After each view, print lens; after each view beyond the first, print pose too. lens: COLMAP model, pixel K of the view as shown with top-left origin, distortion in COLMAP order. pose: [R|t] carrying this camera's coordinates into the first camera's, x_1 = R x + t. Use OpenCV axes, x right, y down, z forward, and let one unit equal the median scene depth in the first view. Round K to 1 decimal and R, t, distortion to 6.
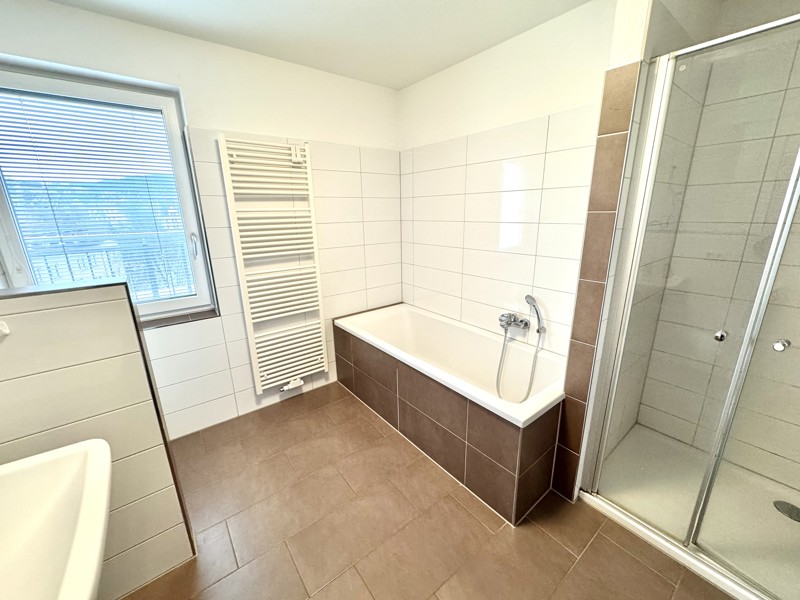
lens RADIAL K [[319.0, 0, 399.9], [0, 319.0, 298.5], [0, 0, 1]] dist [-0.001738, 0.000112]
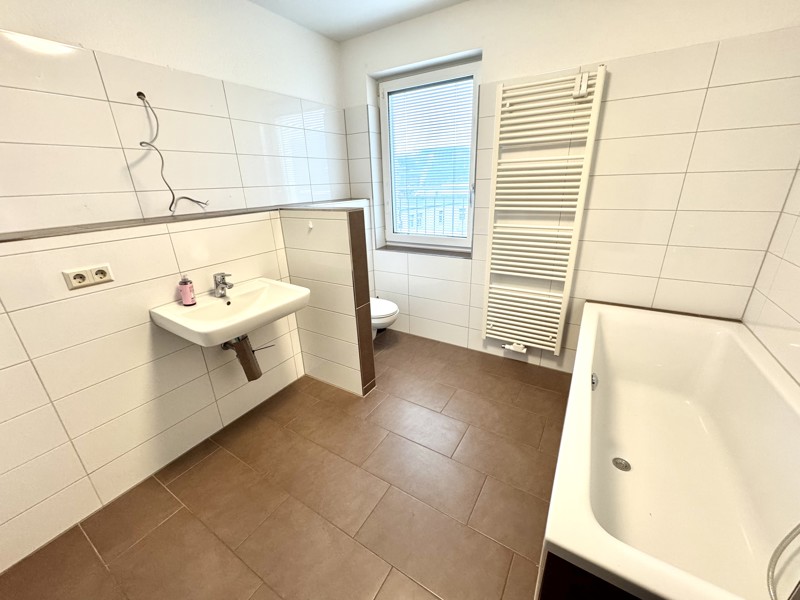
lens RADIAL K [[319.0, 0, 399.9], [0, 319.0, 298.5], [0, 0, 1]] dist [-0.001738, 0.000112]
pose [[0.349269, 0.330905, -0.876649, 0.360670], [-0.220226, 0.938351, 0.266454, -0.055372], [0.910775, 0.099996, 0.400611, 0.283914]]
